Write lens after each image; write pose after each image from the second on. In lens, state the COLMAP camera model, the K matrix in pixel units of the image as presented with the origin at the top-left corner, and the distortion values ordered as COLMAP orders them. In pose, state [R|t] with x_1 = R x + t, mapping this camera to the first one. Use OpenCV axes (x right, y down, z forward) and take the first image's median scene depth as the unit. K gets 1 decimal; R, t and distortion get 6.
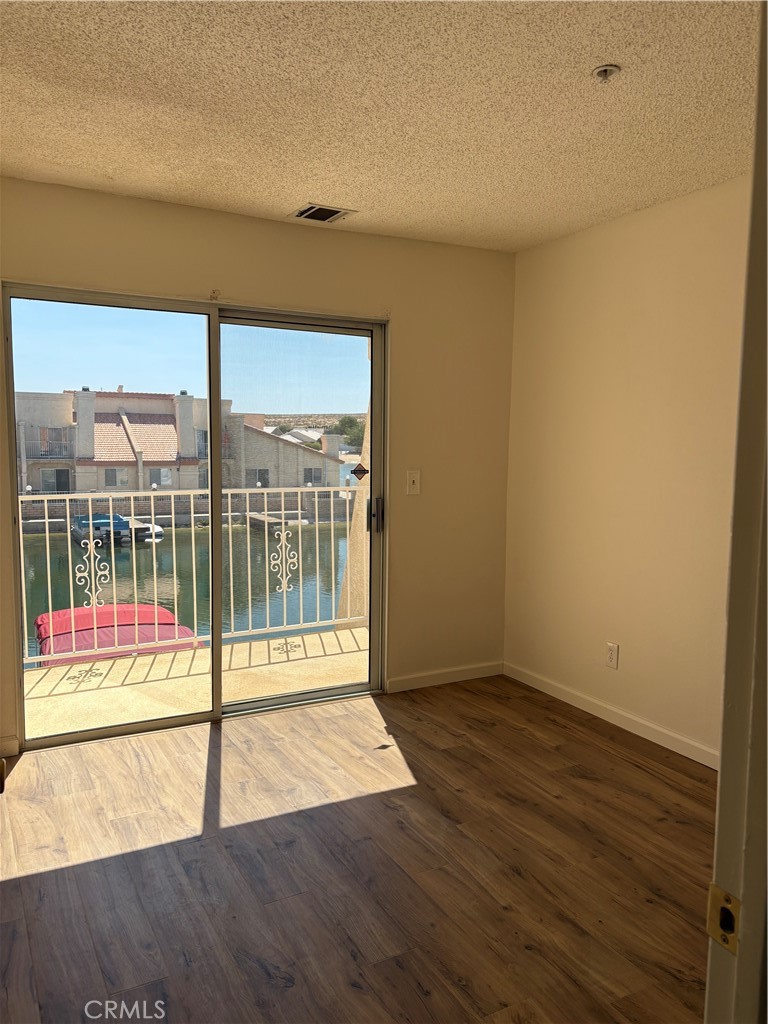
lens RADIAL K [[773.9, 0, 384.0], [0, 773.9, 512.0], [0, 0, 1]] dist [-0.005247, -0.003101]
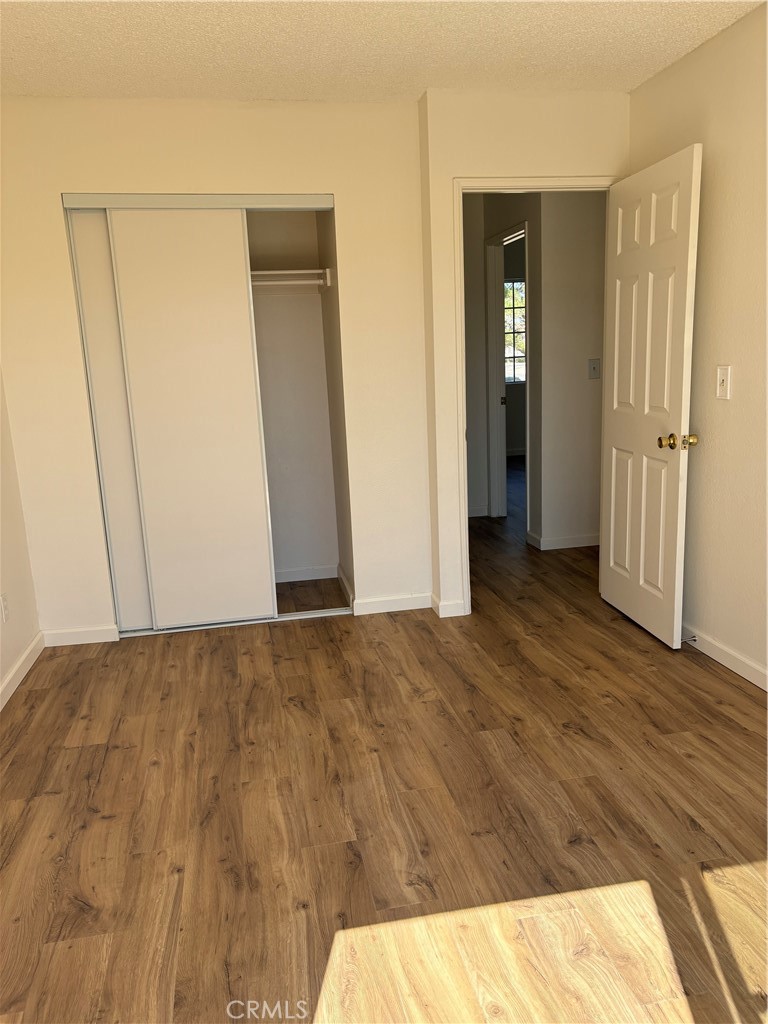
lens RADIAL K [[773.9, 0, 384.0], [0, 773.9, 512.0], [0, 0, 1]] dist [-0.005247, -0.003101]
pose [[-0.952407, -0.030515, 0.303299, -0.165565], [0.063792, 0.952994, 0.296198, -0.139997], [-0.298080, 0.301449, -0.905691, 1.679672]]
